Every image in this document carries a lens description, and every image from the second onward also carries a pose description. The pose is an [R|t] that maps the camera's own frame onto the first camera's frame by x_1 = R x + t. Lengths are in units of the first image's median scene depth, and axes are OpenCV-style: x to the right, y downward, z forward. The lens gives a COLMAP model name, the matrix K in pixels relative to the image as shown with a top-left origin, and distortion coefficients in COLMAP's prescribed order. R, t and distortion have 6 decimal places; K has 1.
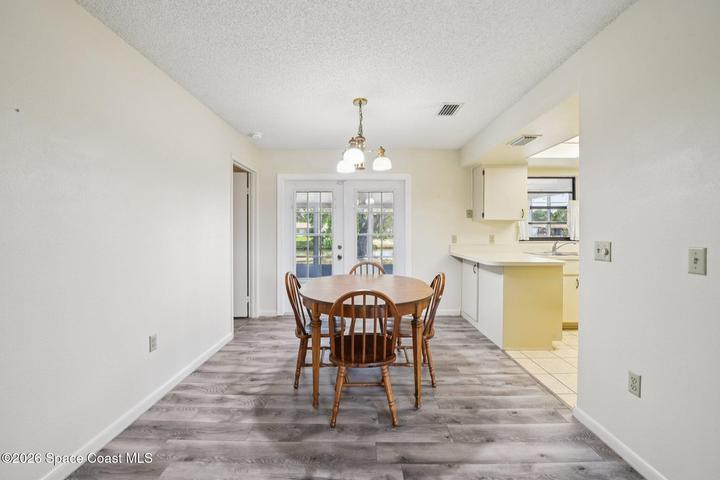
lens RADIAL K [[288.6, 0, 359.6], [0, 288.6, 235.2], [0, 0, 1]] dist [-0.003924, -0.000222]
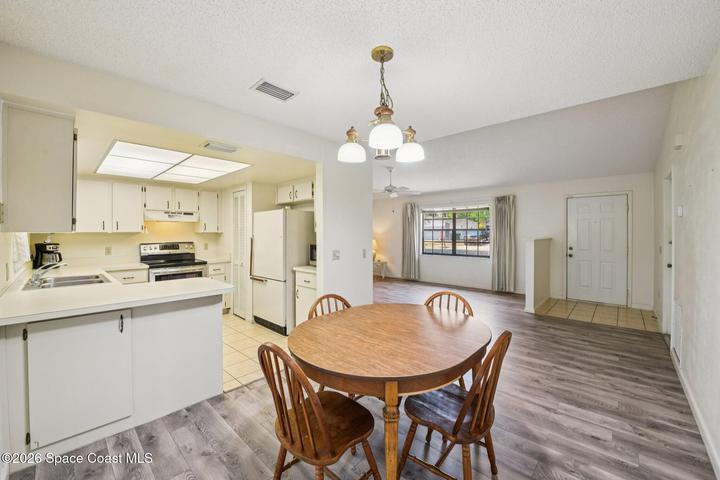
lens RADIAL K [[288.6, 0, 358.2], [0, 288.6, 236.3], [0, 0, 1]] dist [-0.003924, -0.000222]
pose [[-0.729857, -0.011575, 0.683501, -0.347487], [0.003788, 0.999773, 0.020976, -0.067444], [-0.683589, 0.017899, -0.729648, 1.328219]]
